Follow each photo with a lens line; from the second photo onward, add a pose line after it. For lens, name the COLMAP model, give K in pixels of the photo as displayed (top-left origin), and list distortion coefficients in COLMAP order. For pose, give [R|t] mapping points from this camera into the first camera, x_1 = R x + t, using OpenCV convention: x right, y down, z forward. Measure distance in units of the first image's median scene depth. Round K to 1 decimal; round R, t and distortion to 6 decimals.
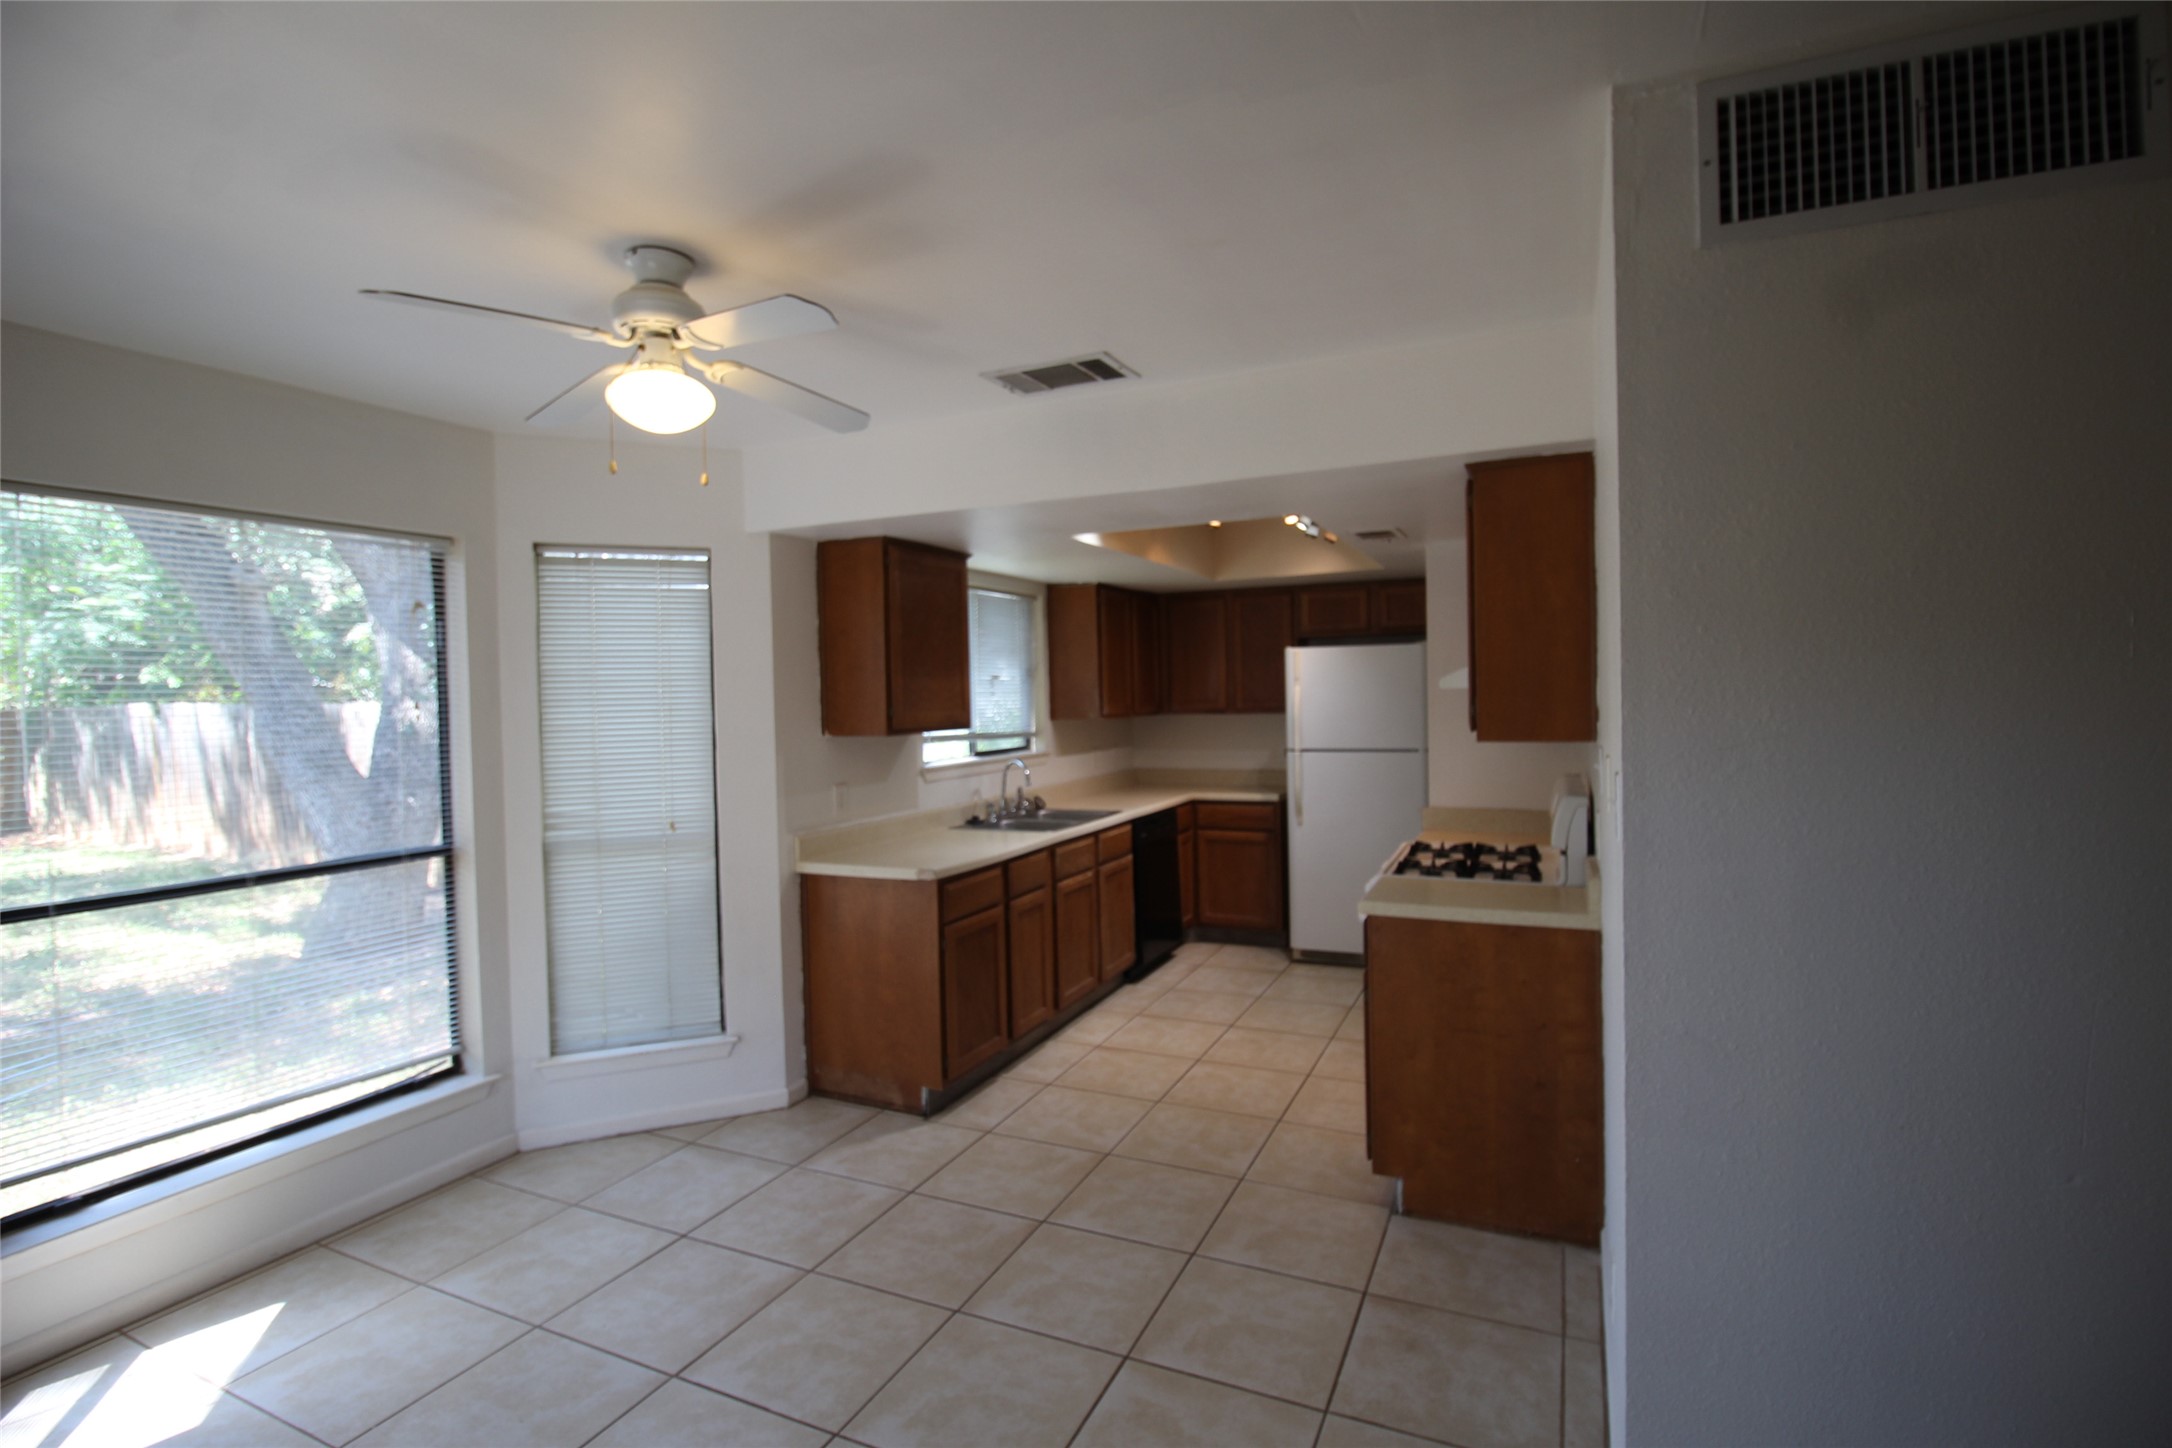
lens RADIAL K [[1003.5, 0, 1100.0], [0, 1003.5, 704.3], [0, 0, 1]] dist [-0.009963, -0.008951]
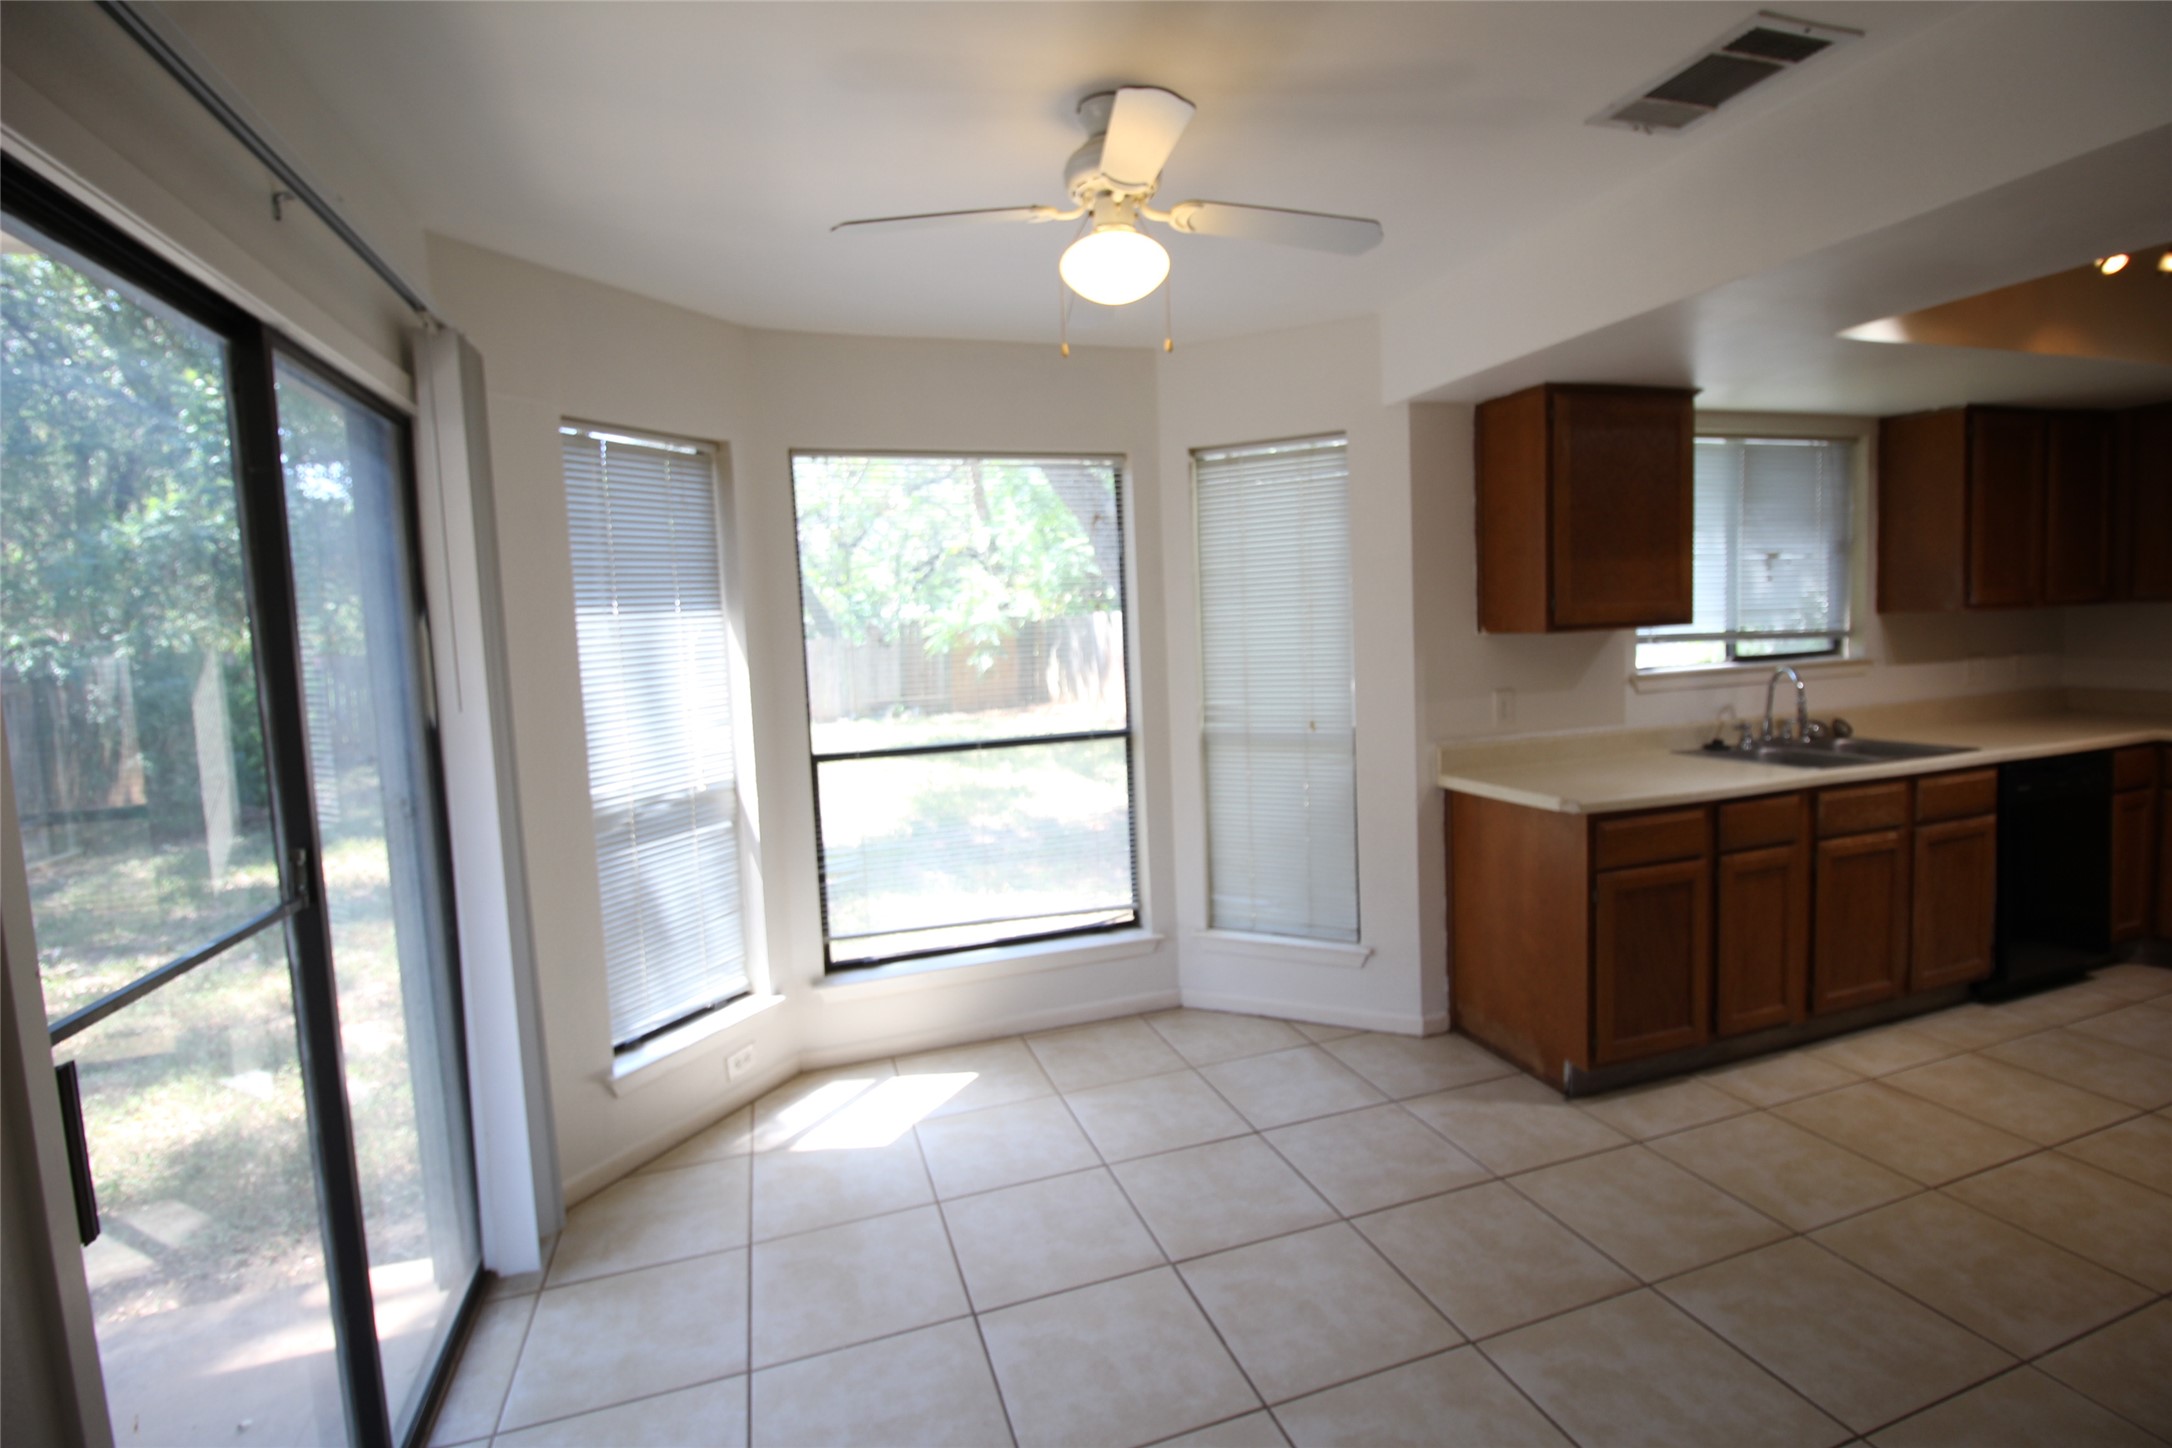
lens RADIAL K [[1003.5, 0, 1088.3], [0, 1003.5, 708.8], [0, 0, 1]] dist [-0.009963, -0.008951]
pose [[0.680034, 0.054884, -0.731124, 0.139128], [0.019673, 0.995469, 0.093025, 0.010391], [0.732917, -0.077643, 0.675873, 0.179099]]
